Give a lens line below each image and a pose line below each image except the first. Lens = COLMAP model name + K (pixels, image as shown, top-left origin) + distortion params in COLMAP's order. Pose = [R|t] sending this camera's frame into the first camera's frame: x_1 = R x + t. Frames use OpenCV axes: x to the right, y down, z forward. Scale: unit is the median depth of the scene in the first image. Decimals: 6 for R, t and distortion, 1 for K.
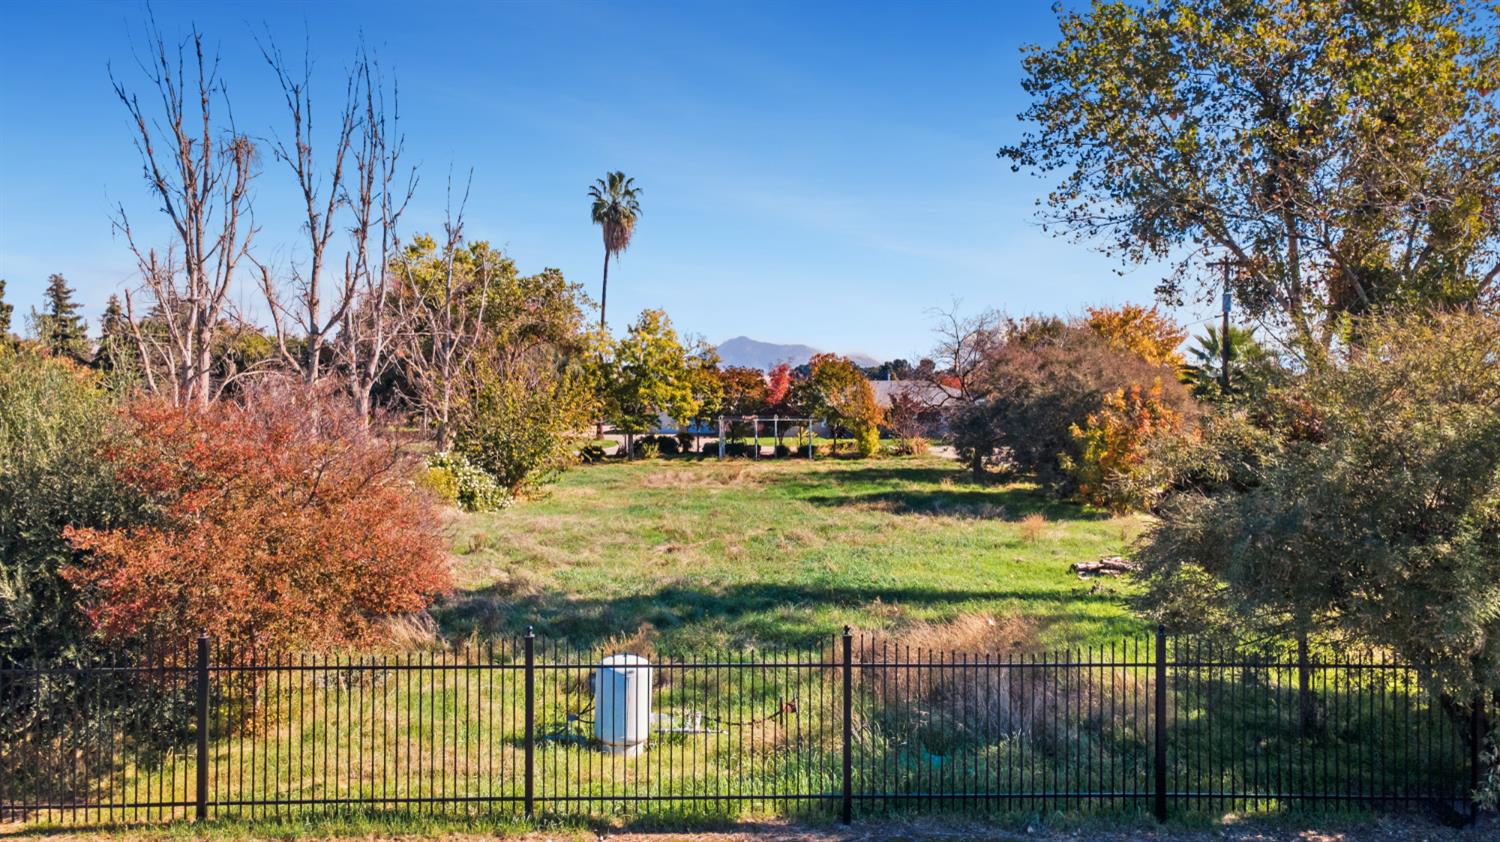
lens RADIAL K [[1075.9, 0, 748.9], [0, 1075.9, 426.4], [0, 0, 1]] dist [0.005843, 0.028333]
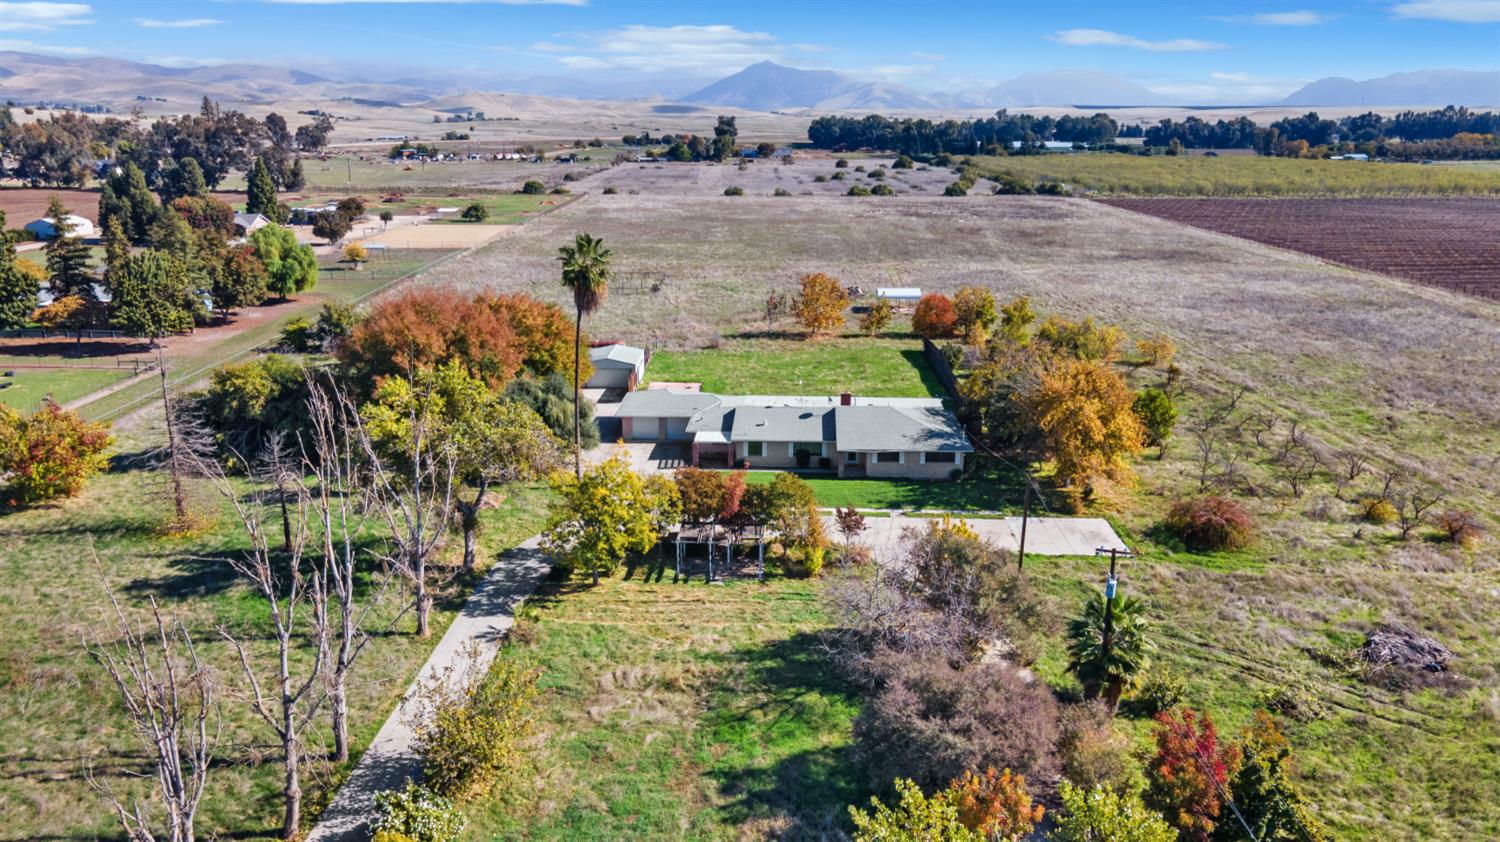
lens RADIAL K [[1073.8, 0, 750.0], [0, 1073.8, 421.0], [0, 0, 1]] dist [-0.008393, 0.041821]
pose [[0.999752, 0.008143, -0.020709, 0.099970], [-0.002738, 0.968582, 0.248681, -0.583617], [0.022083, -0.248563, 0.968364, -0.030954]]
